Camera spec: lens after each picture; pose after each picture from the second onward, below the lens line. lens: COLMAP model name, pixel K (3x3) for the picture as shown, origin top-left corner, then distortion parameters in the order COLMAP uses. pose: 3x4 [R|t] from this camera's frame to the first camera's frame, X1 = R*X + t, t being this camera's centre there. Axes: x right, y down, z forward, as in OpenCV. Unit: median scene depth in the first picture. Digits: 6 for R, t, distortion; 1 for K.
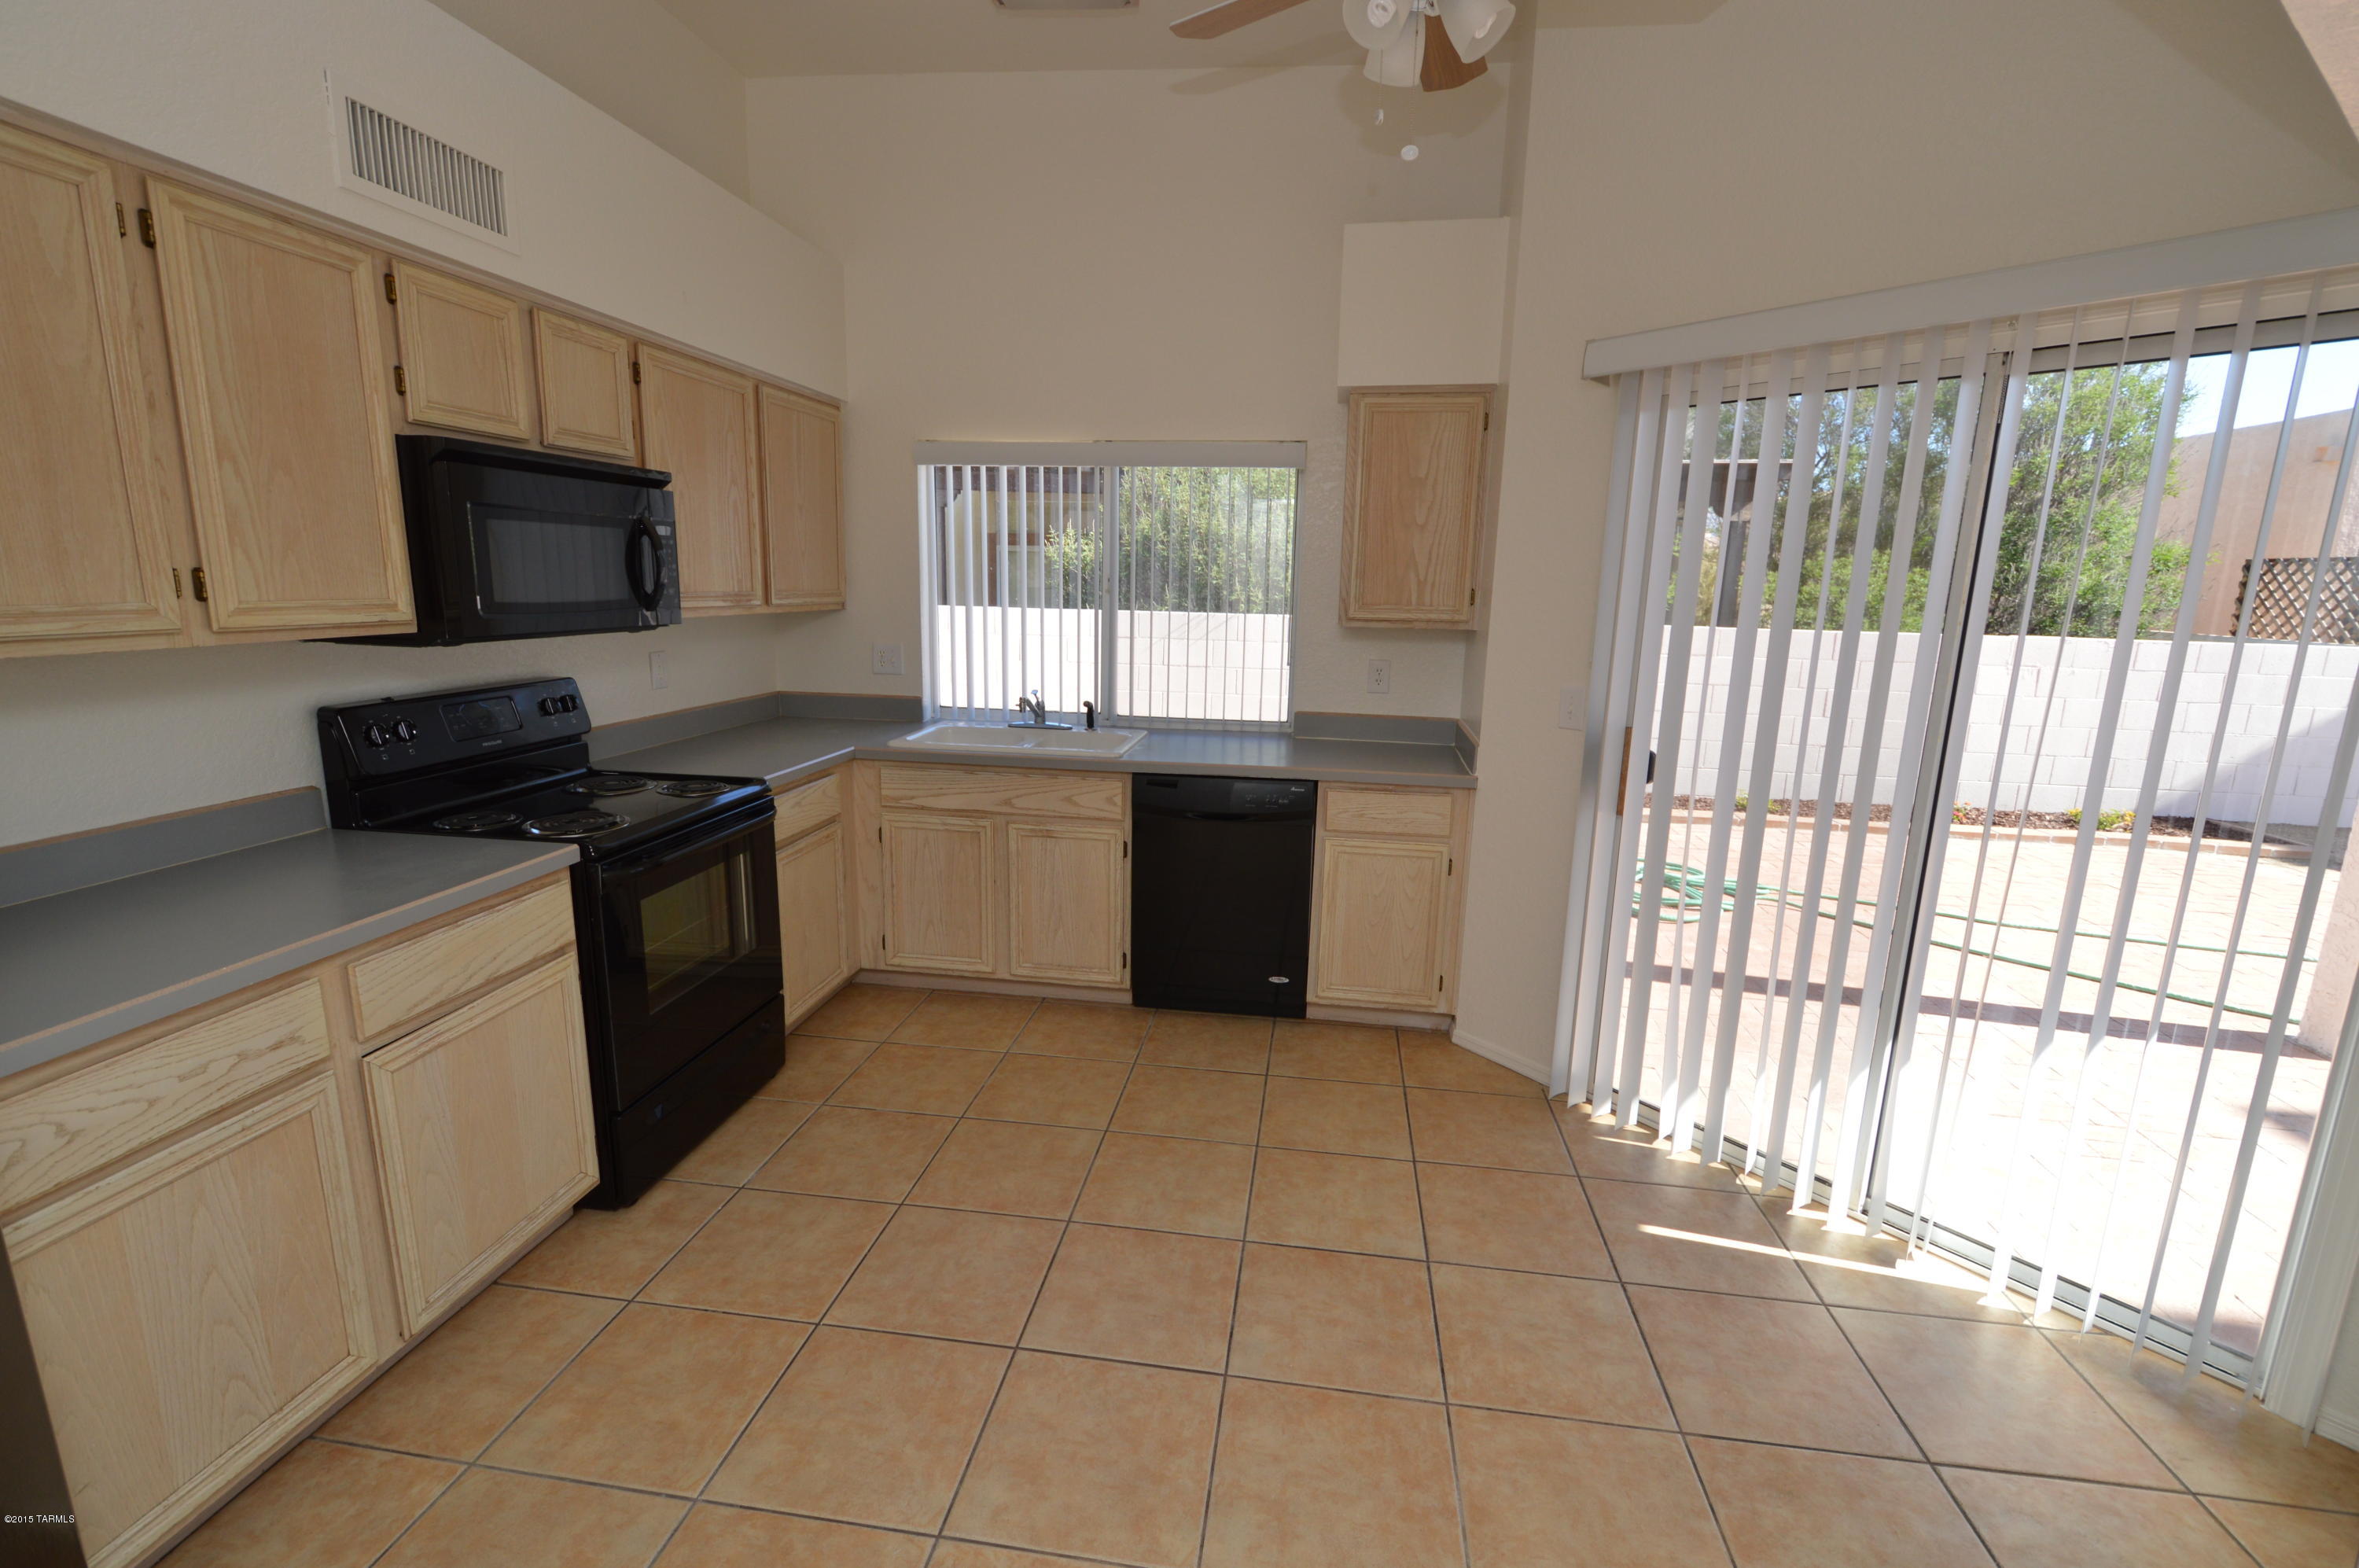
lens RADIAL K [[1040.4, 0, 1180.9], [0, 1040.4, 780.9], [0, 0, 1]] dist [-0.001167, -0.001536]
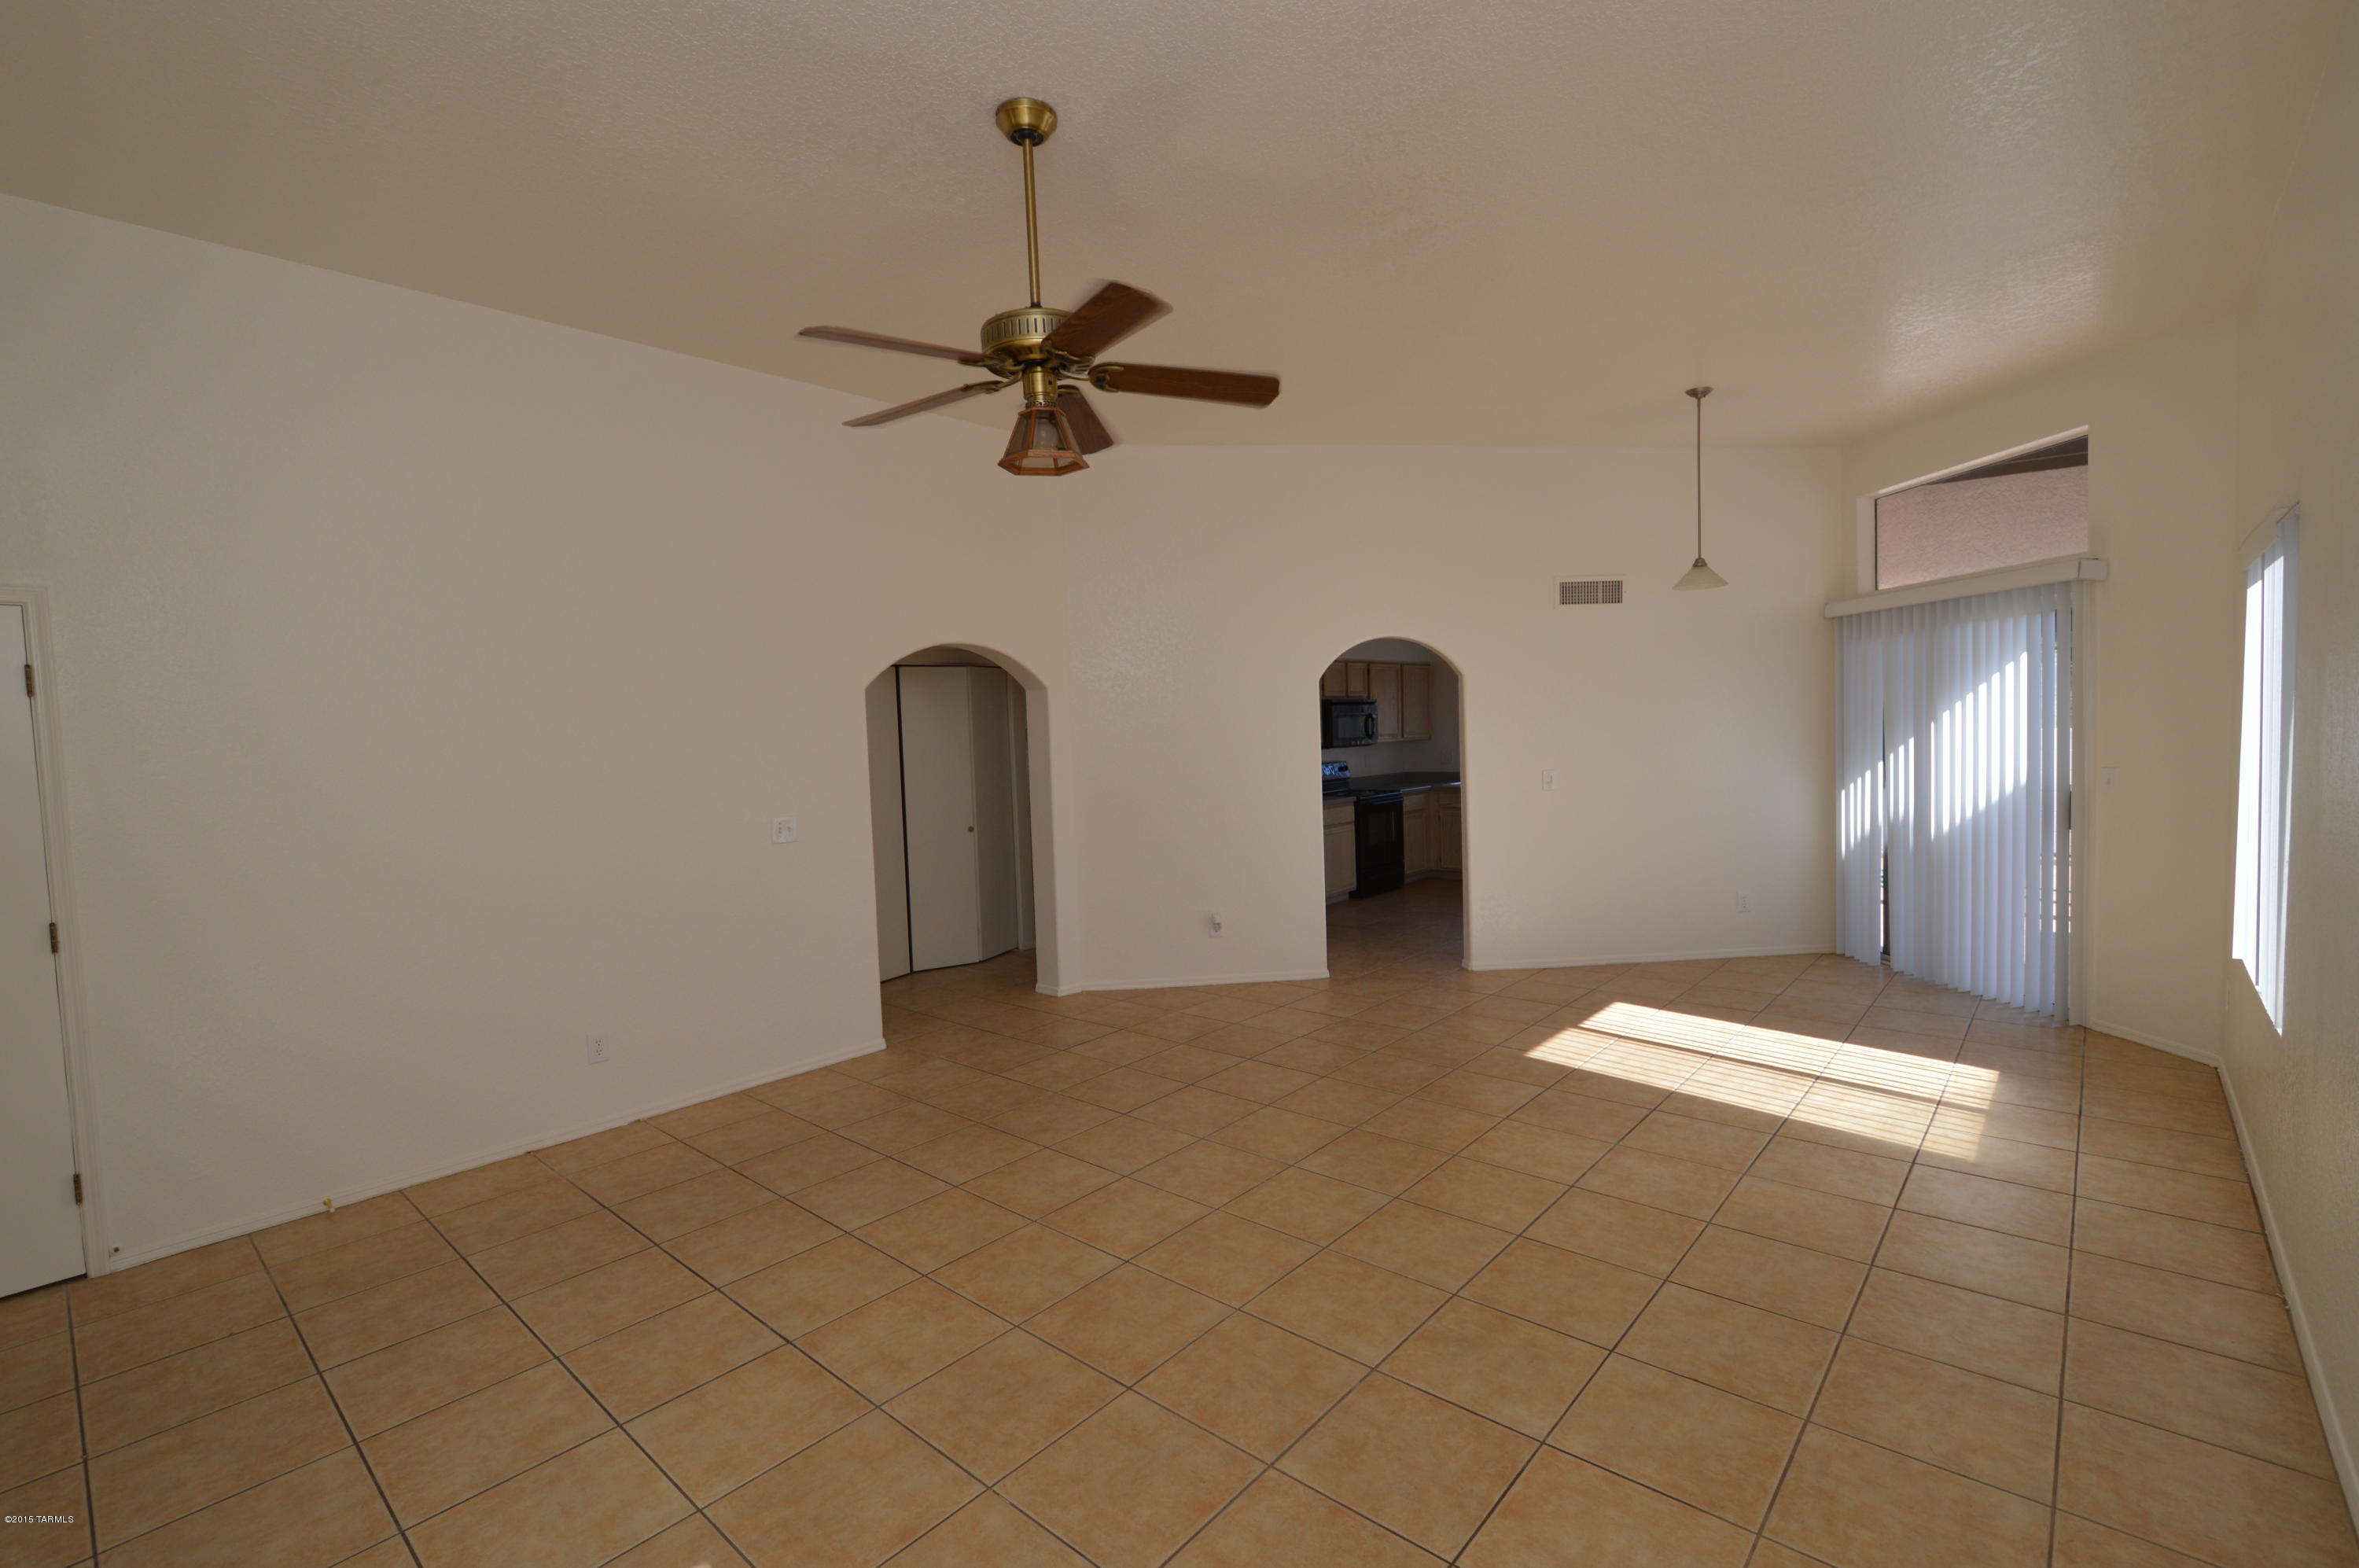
lens RADIAL K [[1040.4, 0, 1187.1], [0, 1040.4, 778.3], [0, 0, 1]] dist [-0.001167, -0.001536]
pose [[0.834017, -0.028315, -0.551012, 0.985910], [-0.053638, 0.989791, -0.132050, 0.505830], [0.549125, 0.139687, 0.823984, -2.415311]]
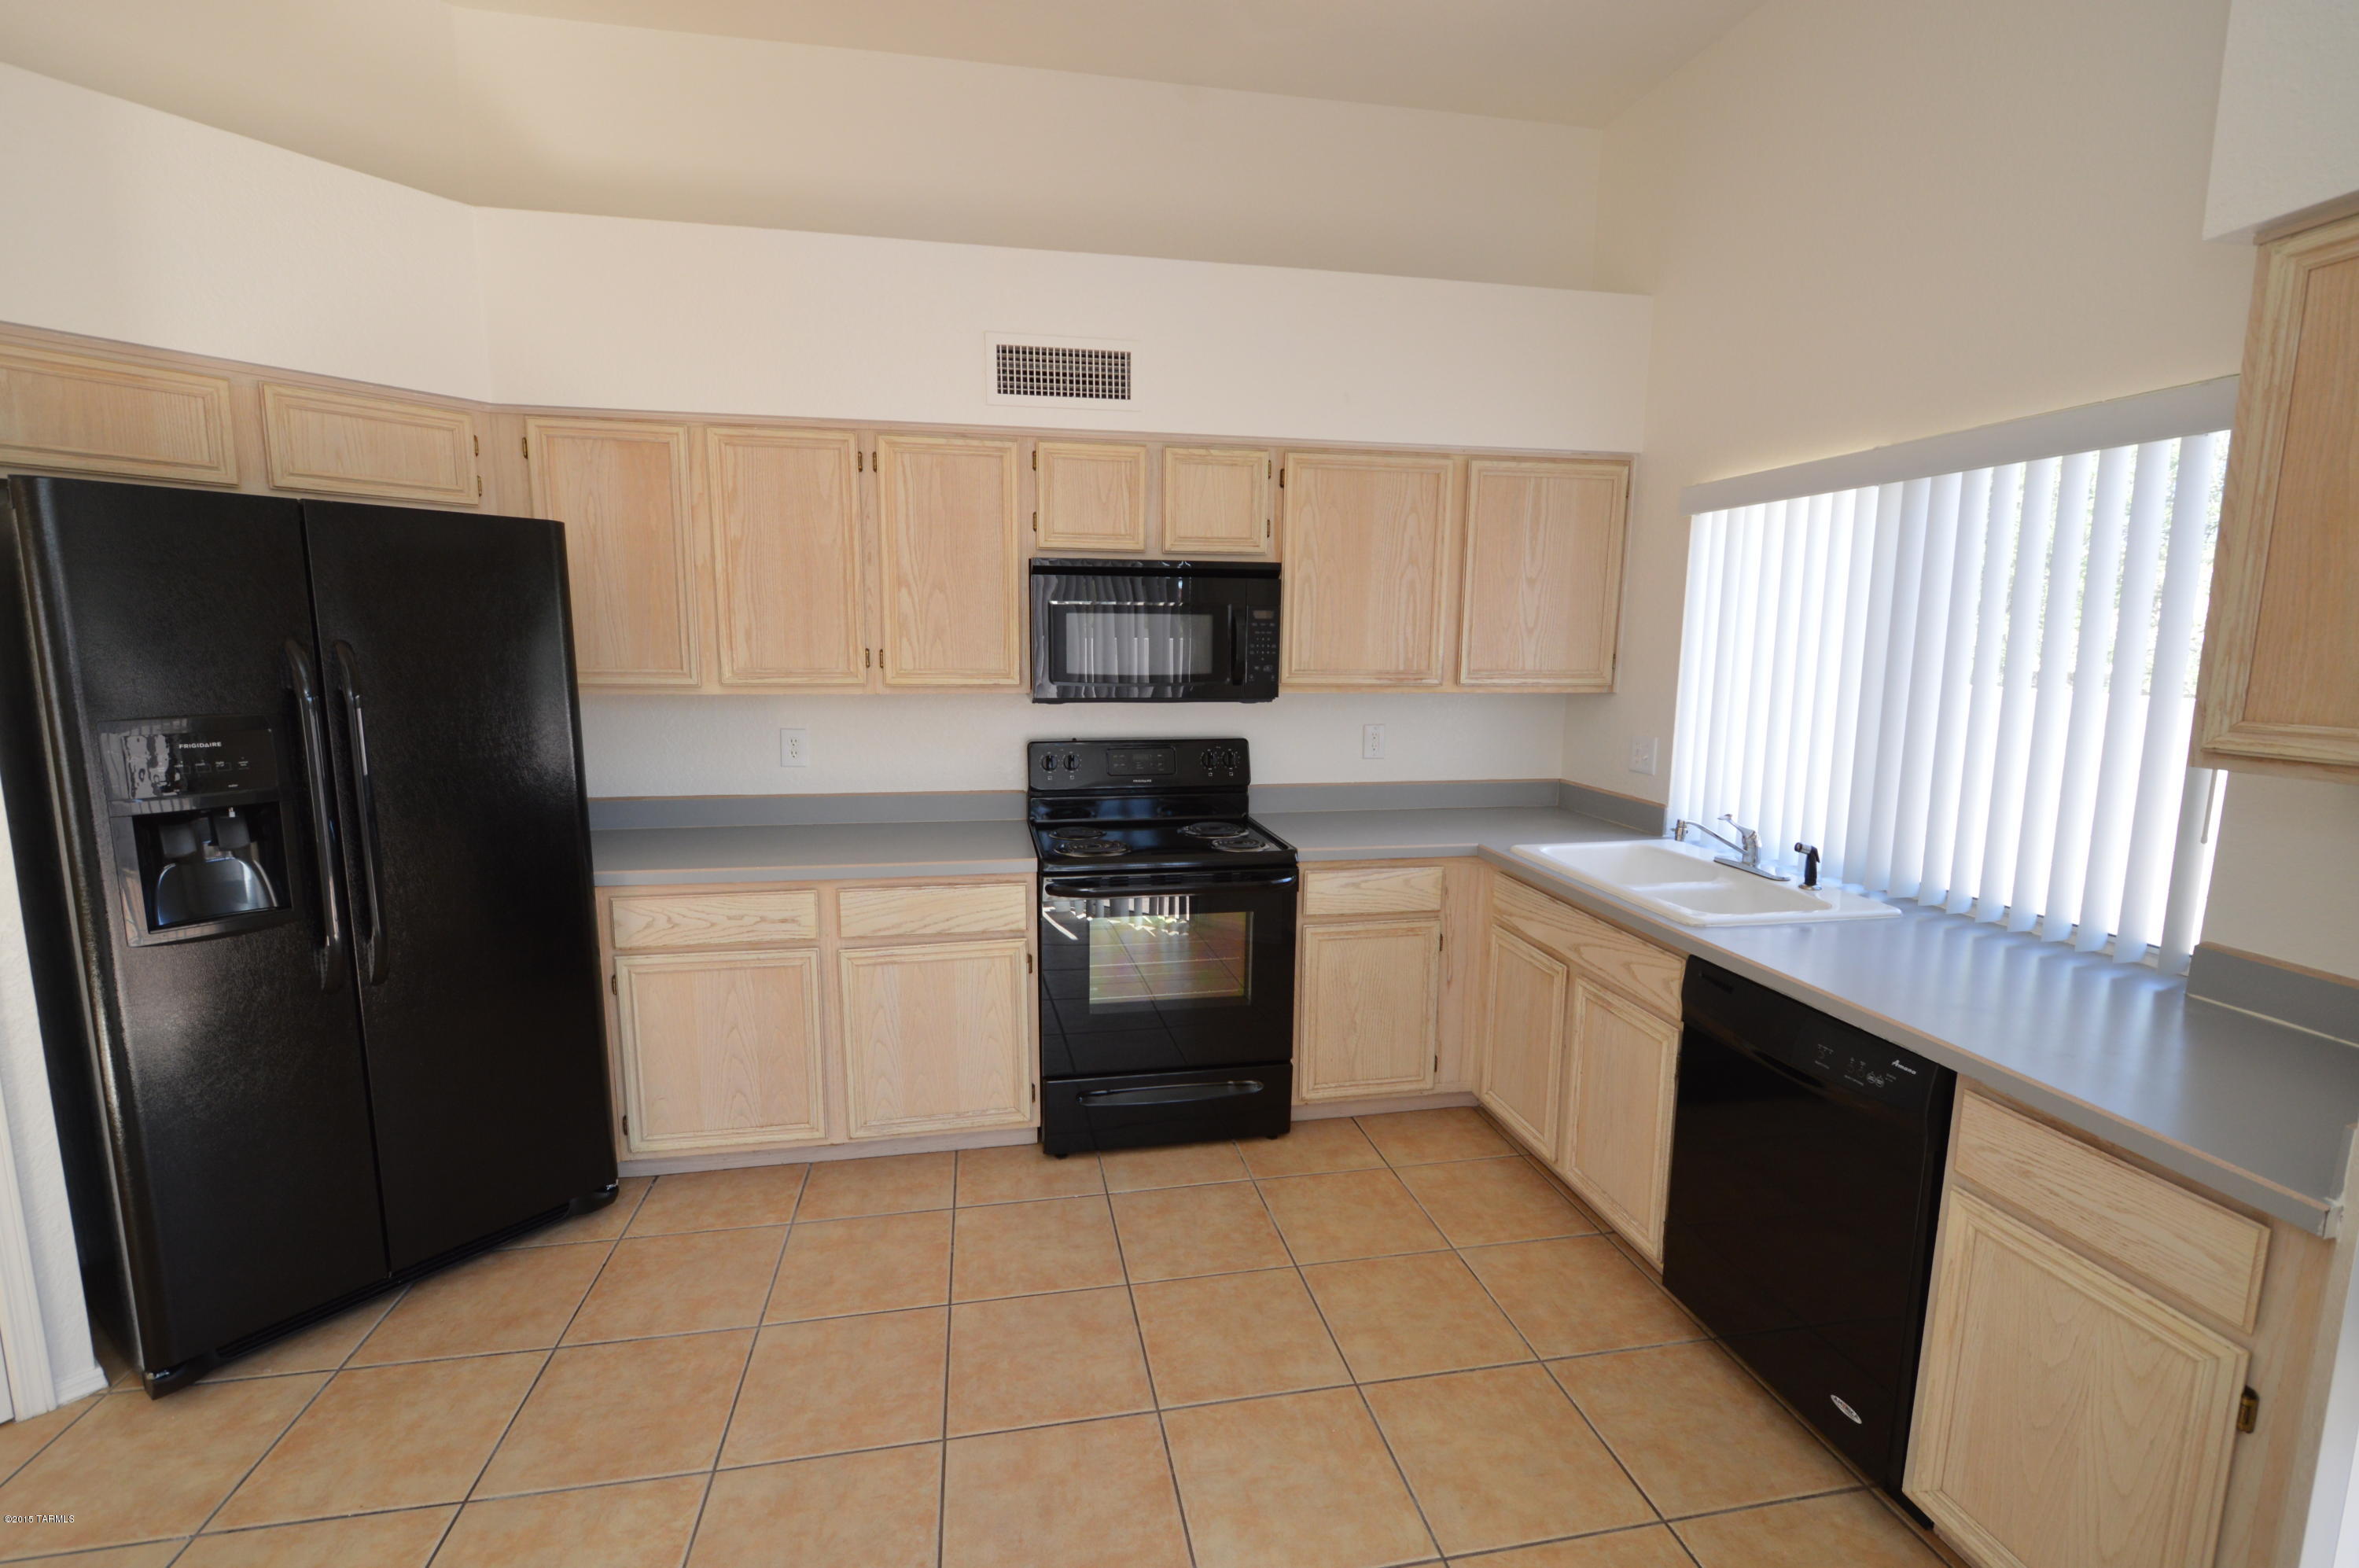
lens RADIAL K [[1040.4, 0, 1180.9], [0, 1040.4, 780.2], [0, 0, 1]] dist [-0.001167, -0.001536]
pose [[0.328547, 0.113390, -0.937657, 0.603502], [-0.184110, 0.981412, 0.054171, -0.121892], [0.926370, 0.154834, 0.343316, 0.619935]]
